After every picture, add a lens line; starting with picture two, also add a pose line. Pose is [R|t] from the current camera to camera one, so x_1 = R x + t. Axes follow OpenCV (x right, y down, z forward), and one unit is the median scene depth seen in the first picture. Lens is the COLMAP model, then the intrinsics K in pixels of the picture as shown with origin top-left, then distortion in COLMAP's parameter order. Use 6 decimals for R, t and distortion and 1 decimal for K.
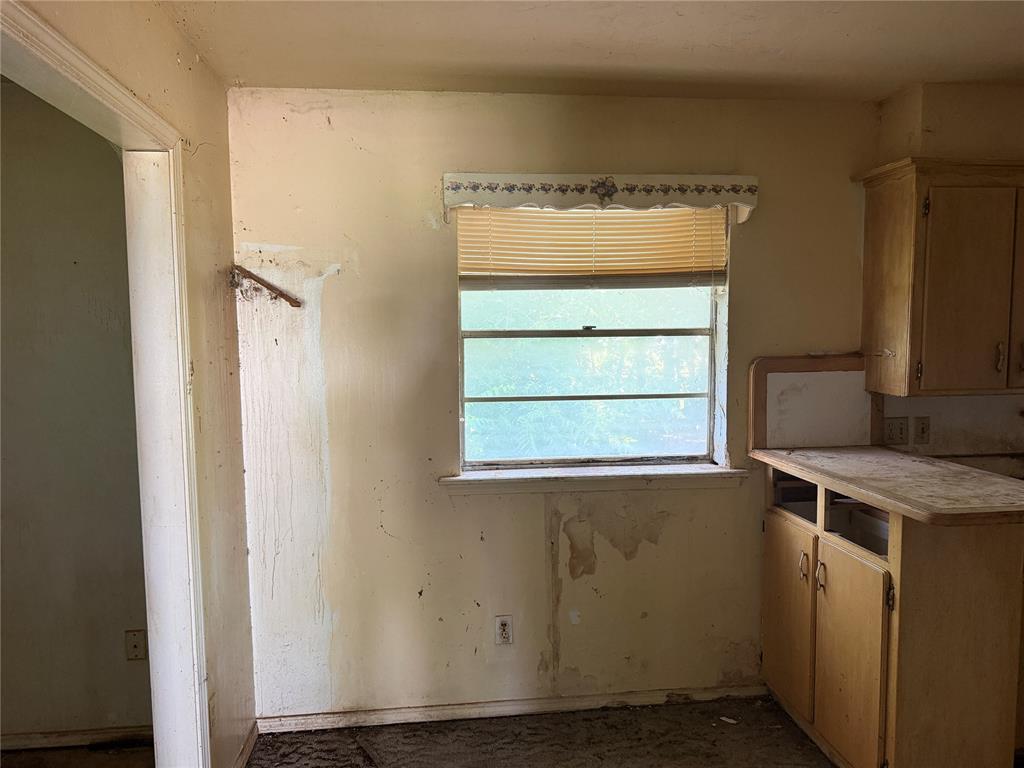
lens RADIAL K [[705.3, 0, 512.0], [0, 705.3, 384.0], [0, 0, 1]] dist [0.070975, -0.130905]
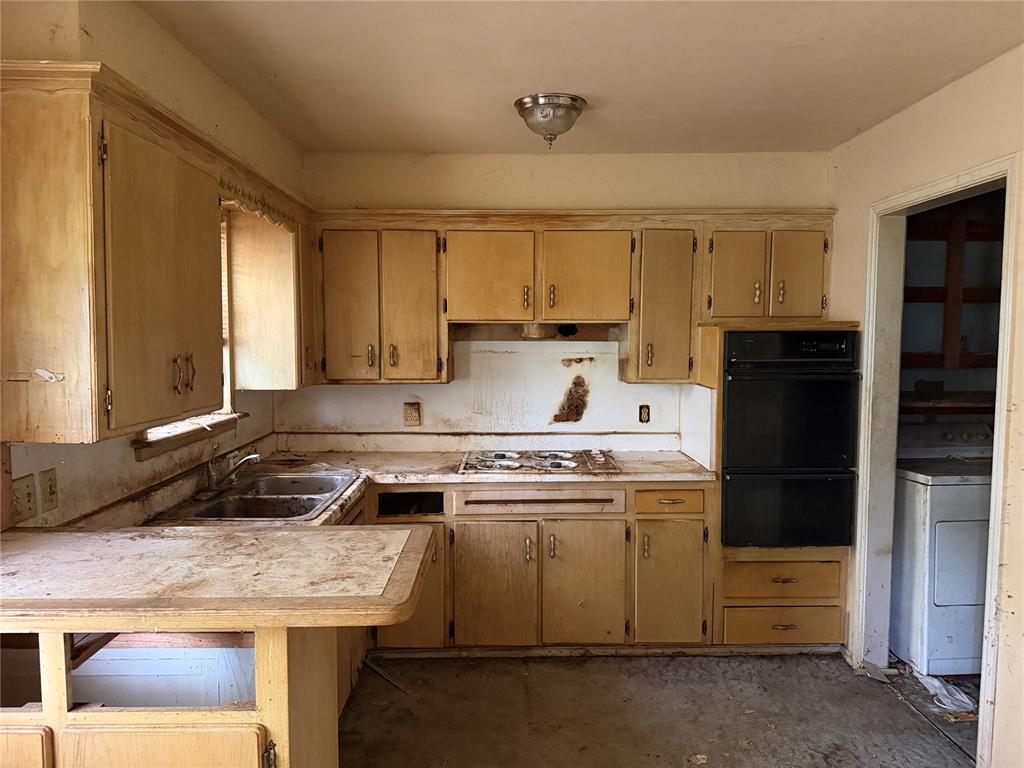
lens RADIAL K [[737.7, 0, 512.0], [0, 737.7, 384.0], [0, 0, 1]] dist [-0.000971, -0.001114]
pose [[0.113108, -0.057148, 0.991938, -0.057546], [0.073166, 0.996113, 0.049045, -0.041222], [-0.990885, 0.067028, 0.116849, 0.570765]]
